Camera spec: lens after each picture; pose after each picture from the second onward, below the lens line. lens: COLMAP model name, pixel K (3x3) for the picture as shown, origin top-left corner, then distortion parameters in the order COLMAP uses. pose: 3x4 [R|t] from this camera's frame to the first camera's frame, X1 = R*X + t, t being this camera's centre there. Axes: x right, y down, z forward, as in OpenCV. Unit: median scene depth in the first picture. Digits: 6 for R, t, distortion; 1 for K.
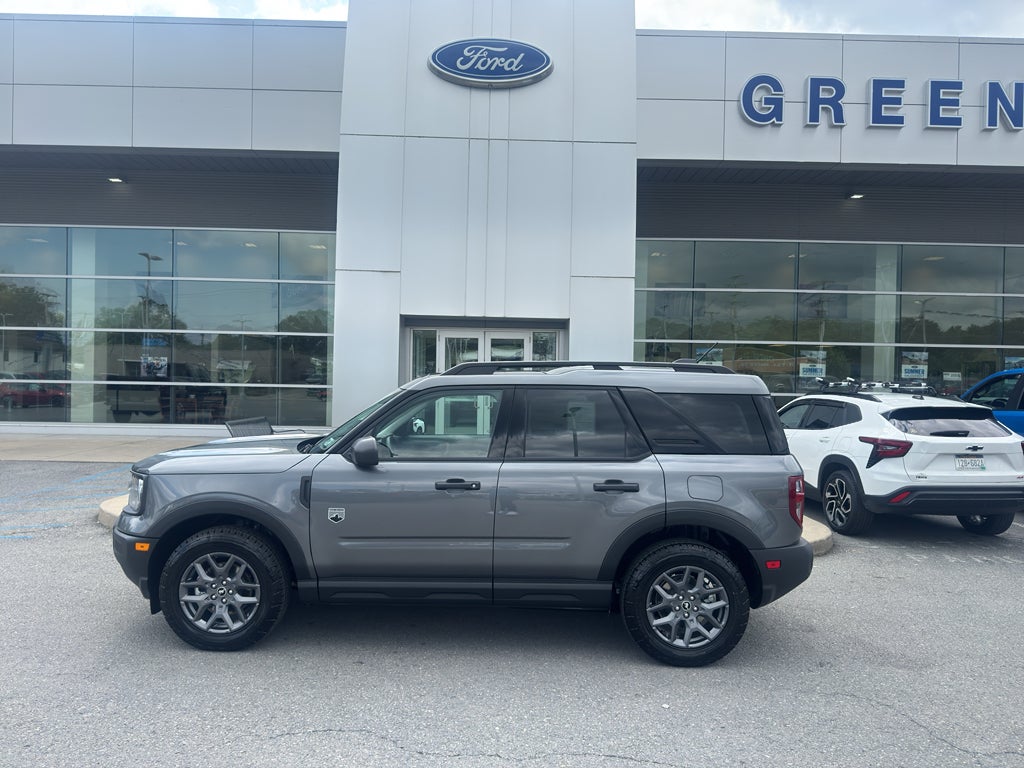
lens RADIAL K [[723.4, 0, 495.7], [0, 723.4, 401.7], [0, 0, 1]] dist [0.049012, -0.050215]
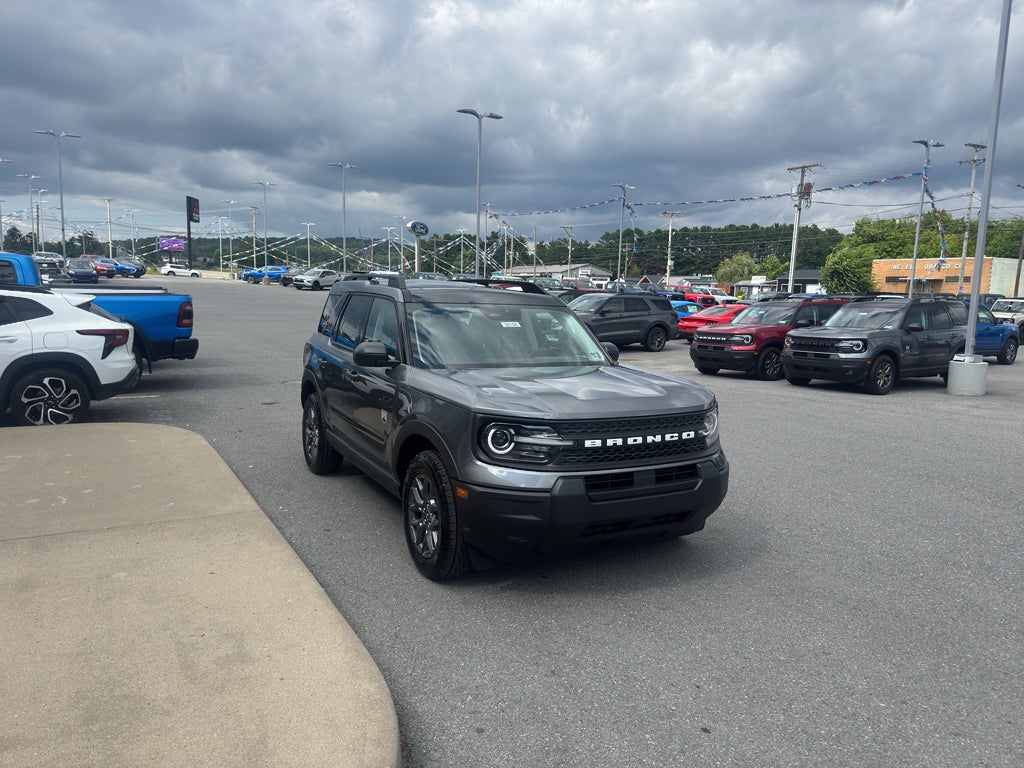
lens RADIAL K [[718.6, 0, 527.1], [0, 718.6, 407.2], [0, 0, 1]] dist [0.071518, -0.093572]
pose [[-0.502986, -0.169329, 0.847545, -1.223799], [-0.013814, 0.982070, 0.188008, -0.080087], [-0.864184, 0.082858, -0.496307, 1.815124]]
